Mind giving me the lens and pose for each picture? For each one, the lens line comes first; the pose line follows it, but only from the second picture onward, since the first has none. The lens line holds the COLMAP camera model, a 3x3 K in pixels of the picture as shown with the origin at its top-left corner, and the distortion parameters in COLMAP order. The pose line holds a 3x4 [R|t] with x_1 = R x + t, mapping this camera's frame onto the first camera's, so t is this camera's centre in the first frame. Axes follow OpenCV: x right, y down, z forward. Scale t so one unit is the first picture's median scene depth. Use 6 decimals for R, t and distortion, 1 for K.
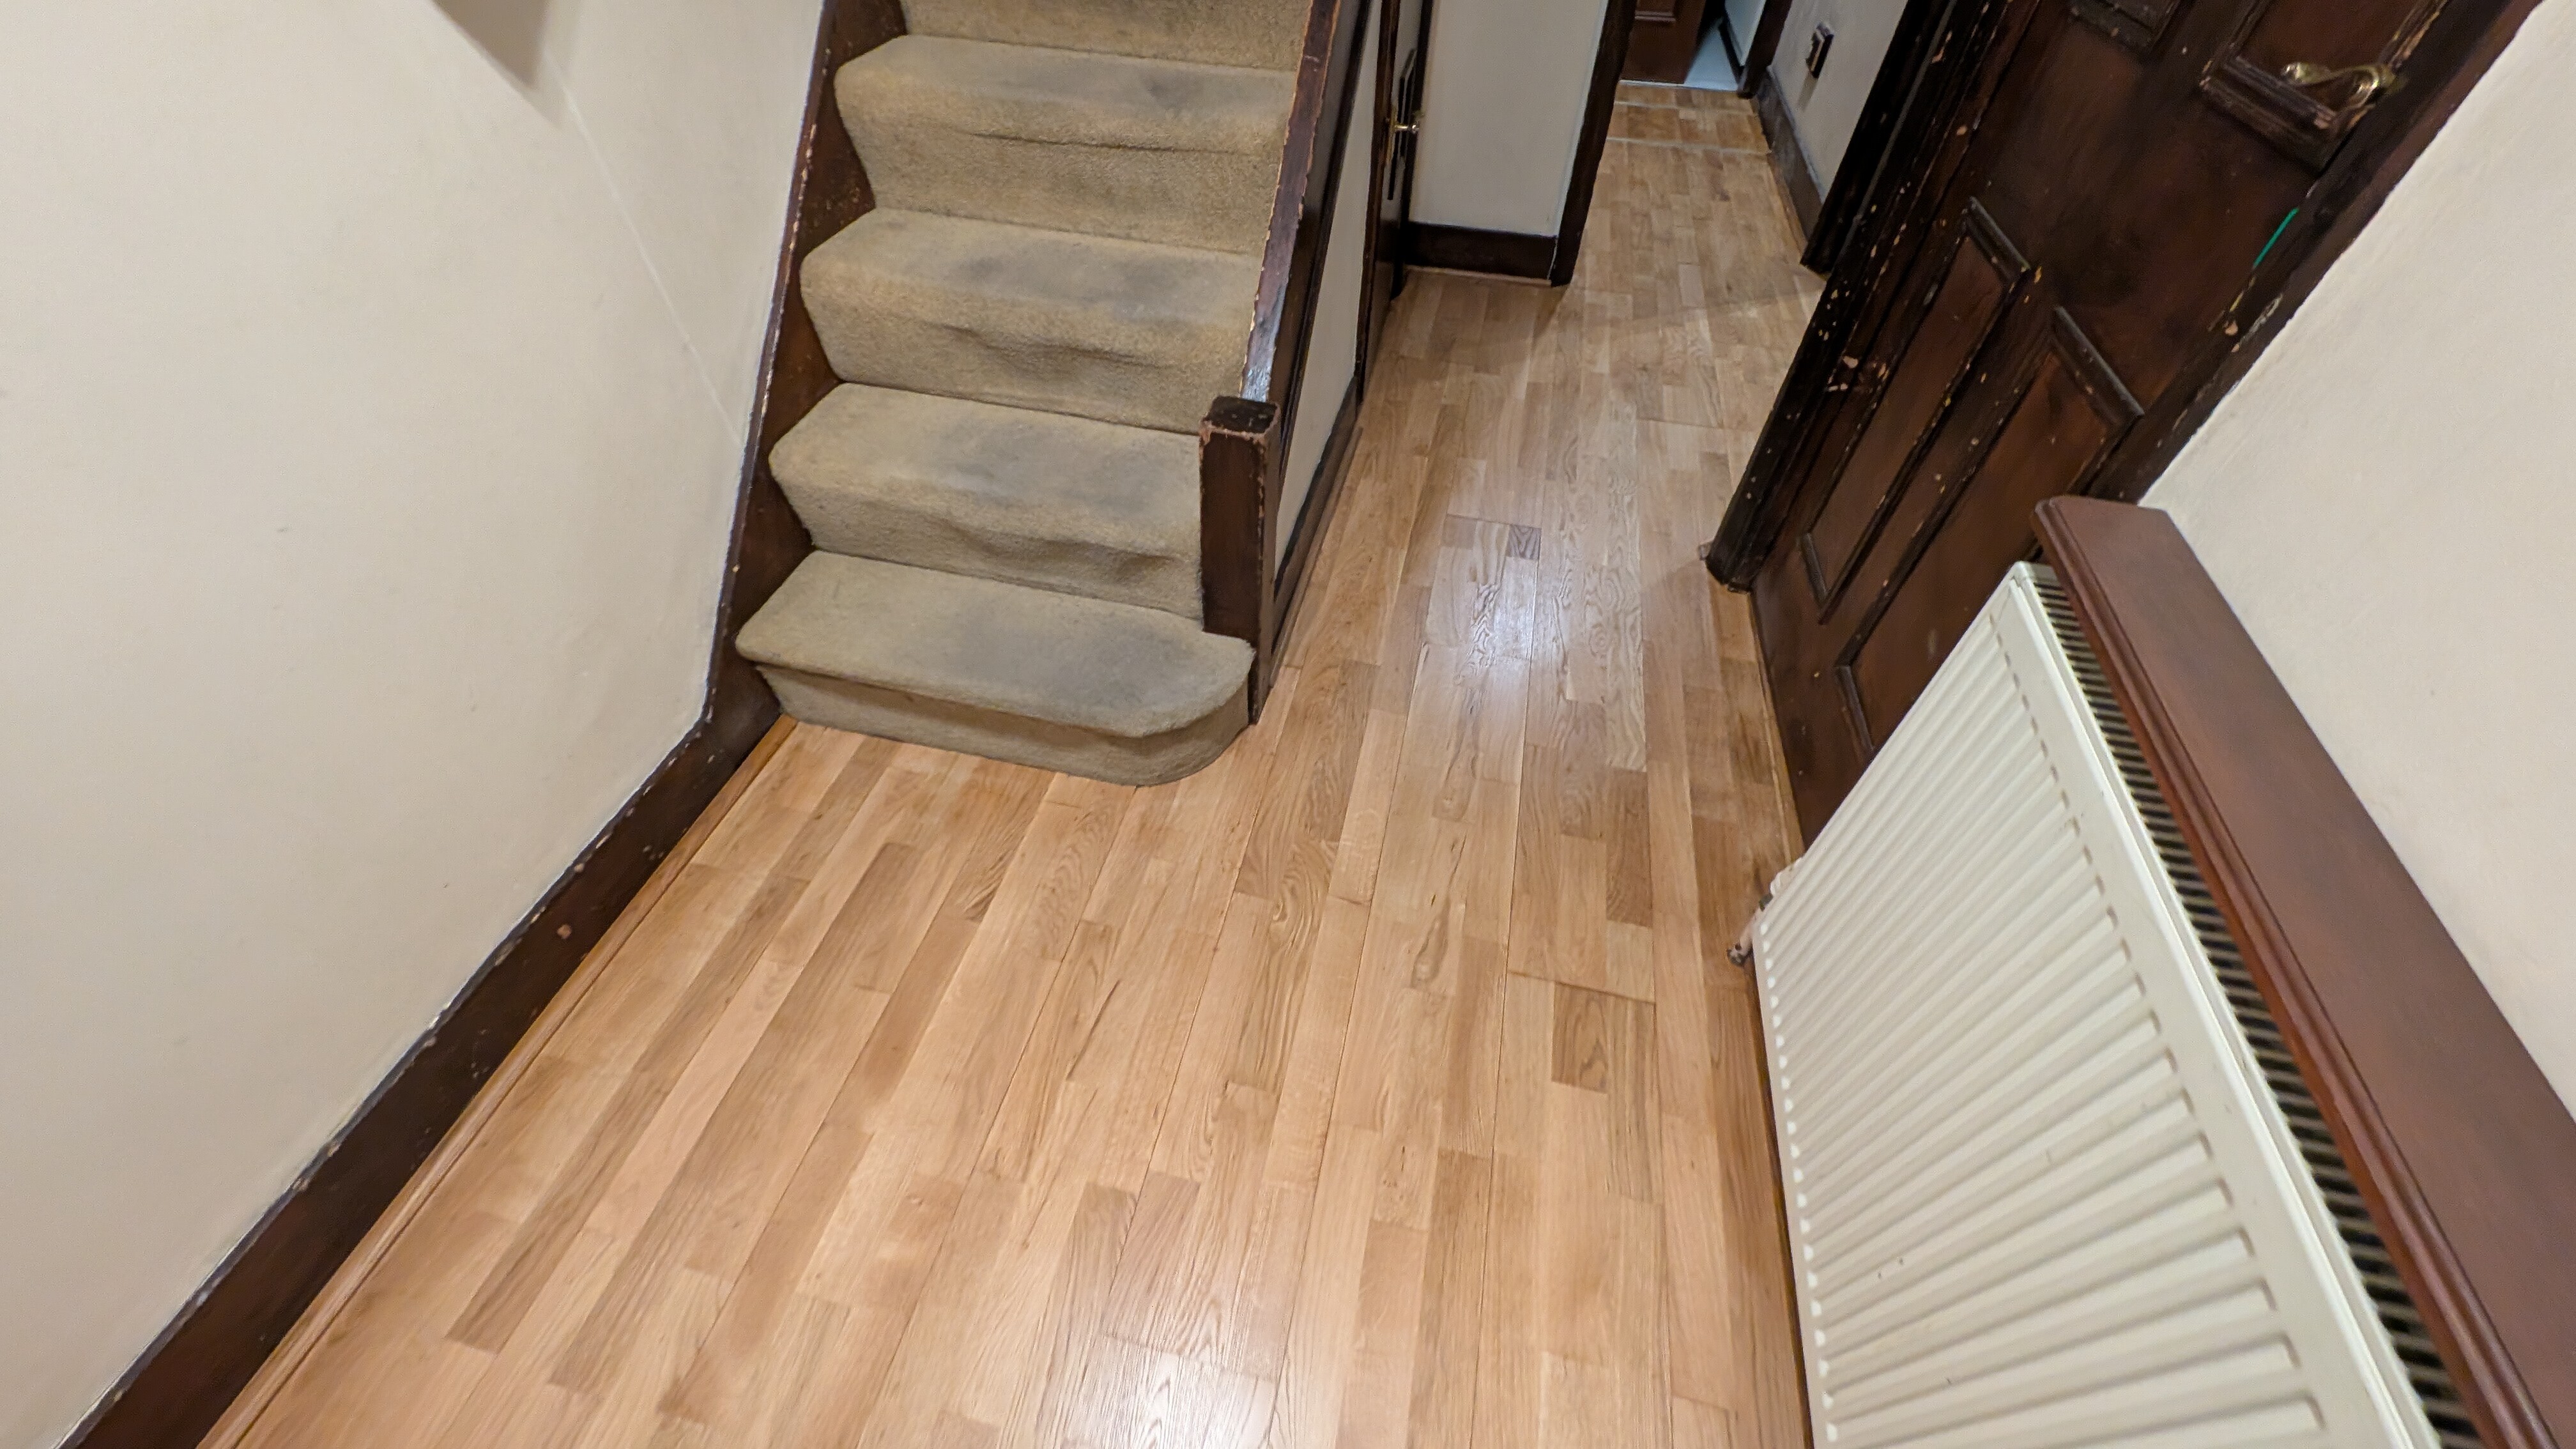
lens RADIAL K [[967.7, 0, 1276.9], [0, 967.7, 725.8], [0, 0, 1]] dist [0.008356, -0.003763]
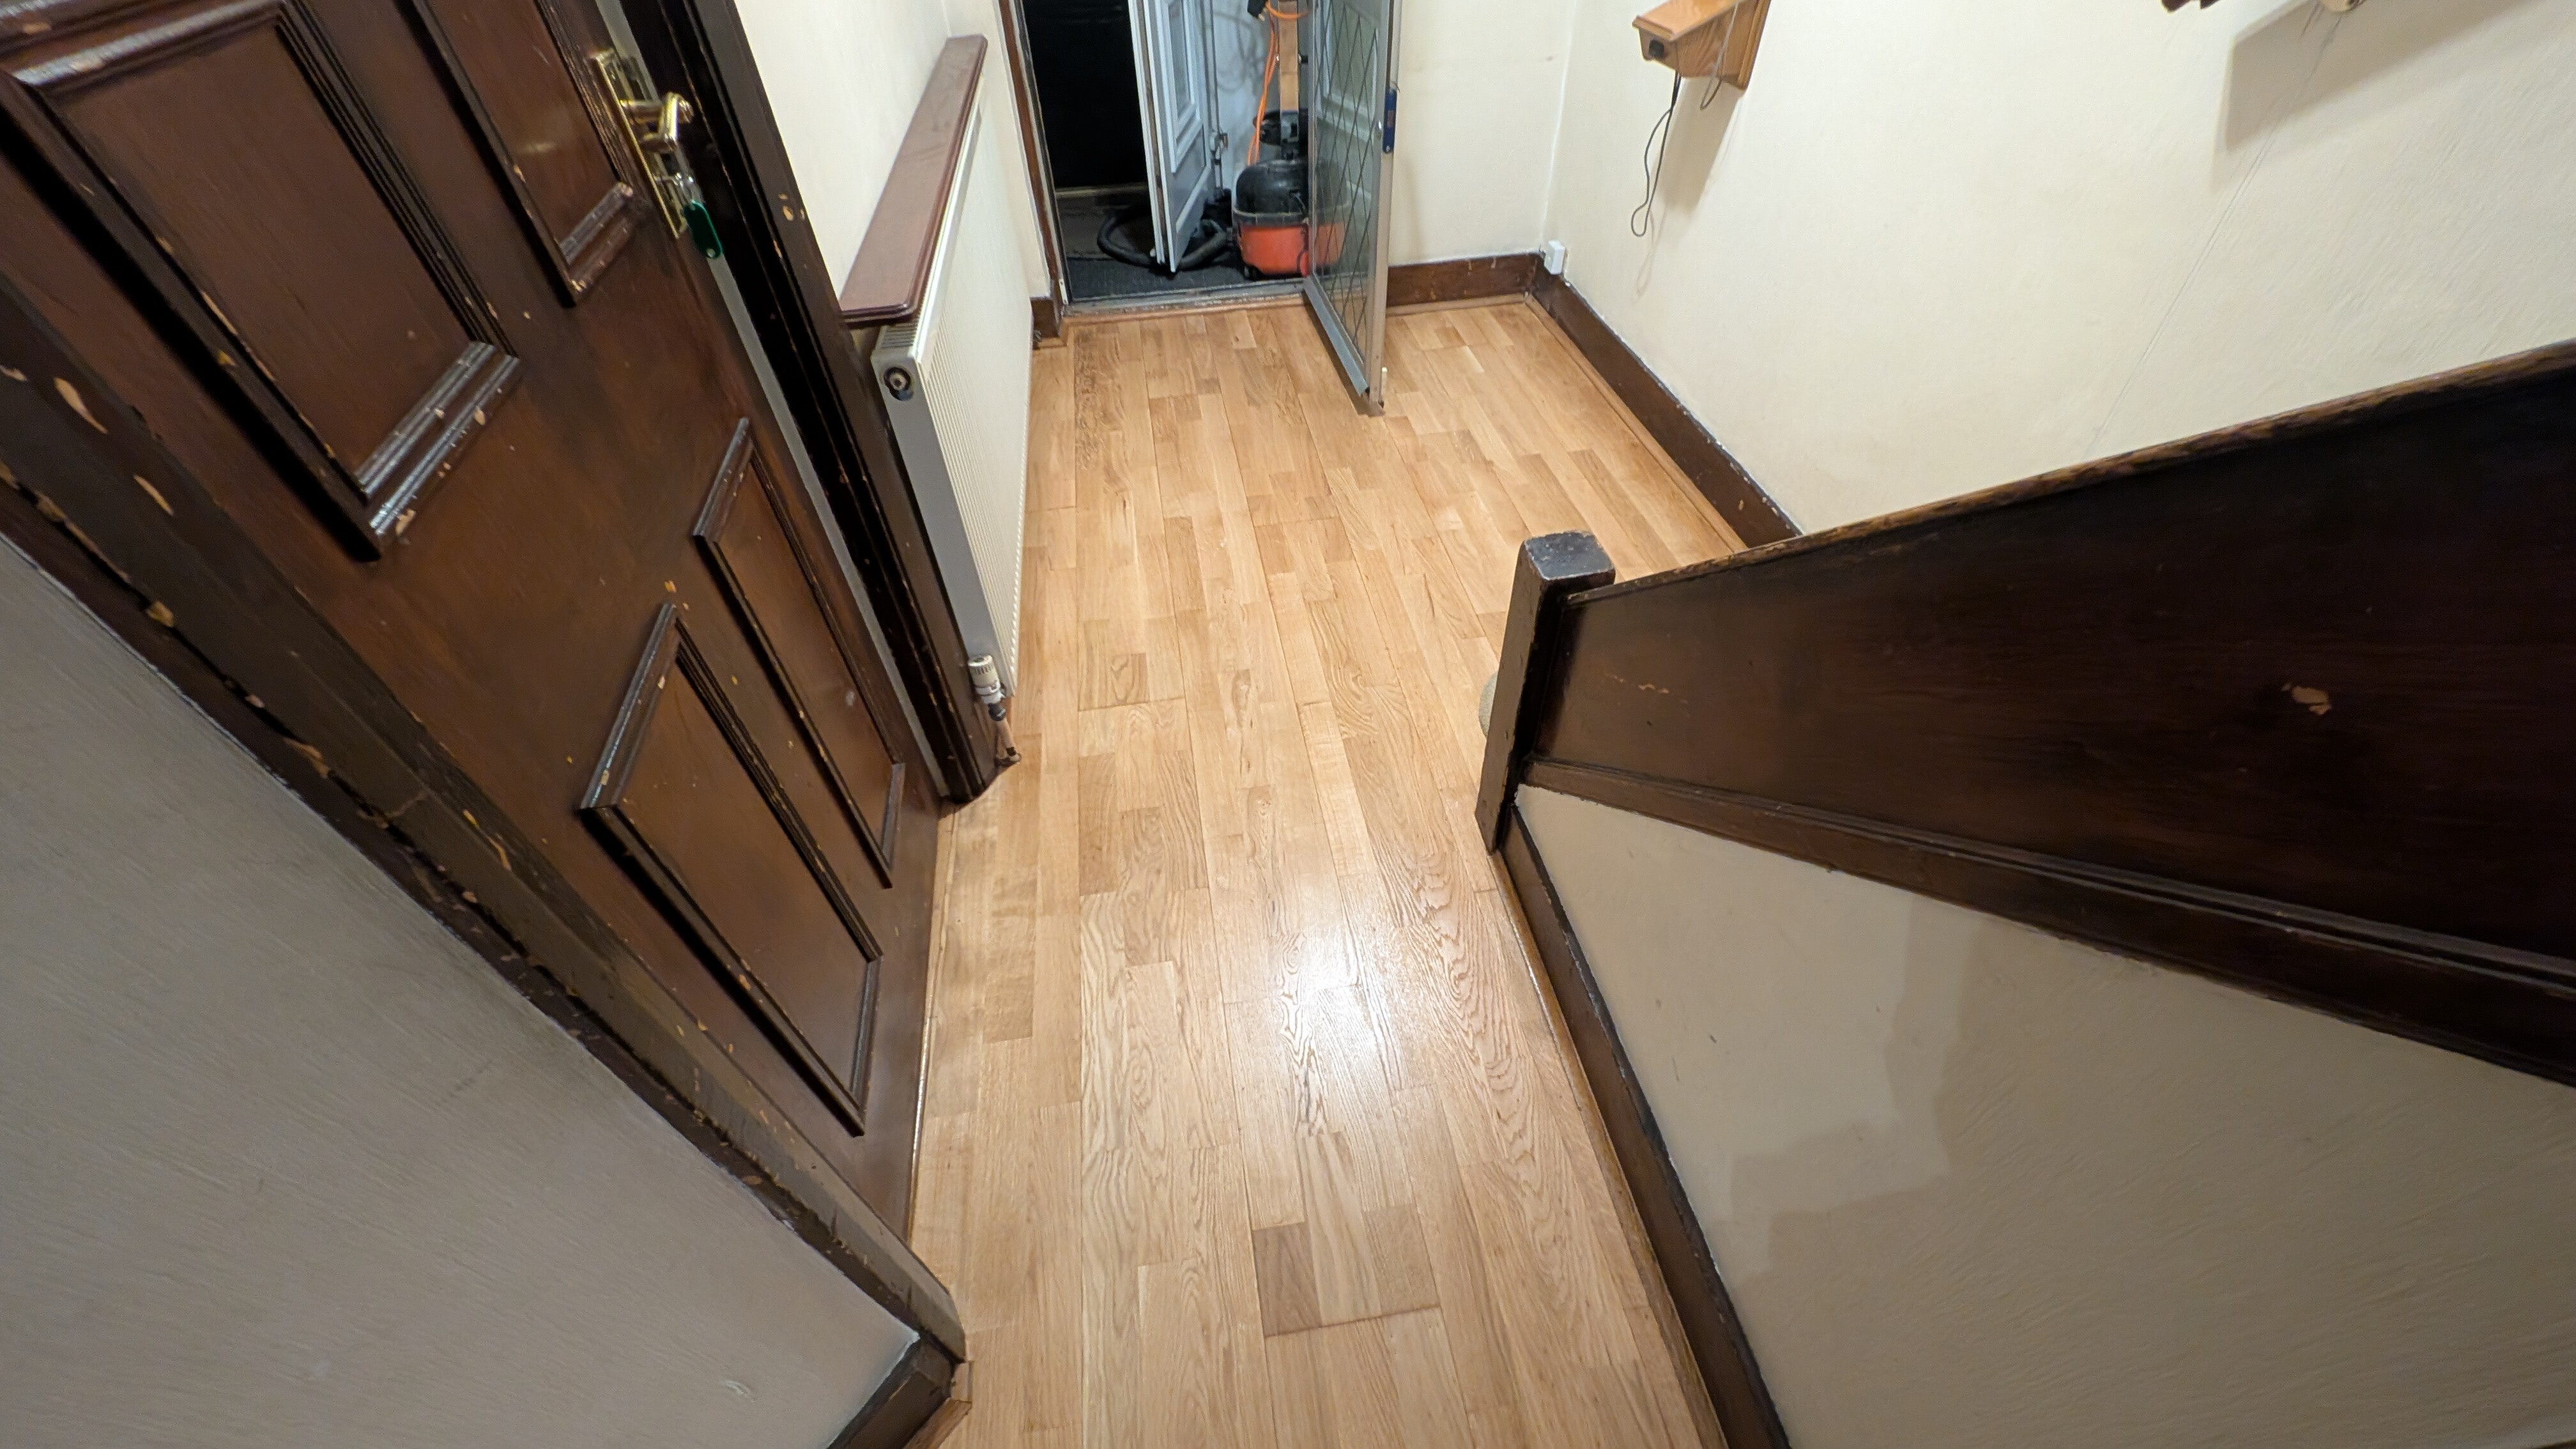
lens RADIAL K [[967.7, 0, 1275.5], [0, 967.7, 721.1], [0, 0, 1]] dist [0.008356, -0.003763]
pose [[-0.929343, 0.267871, -0.254100, 0.426500], [-0.264110, -0.001387, 0.964492, -0.976487], [0.258007, 0.963454, 0.072036, 0.873917]]
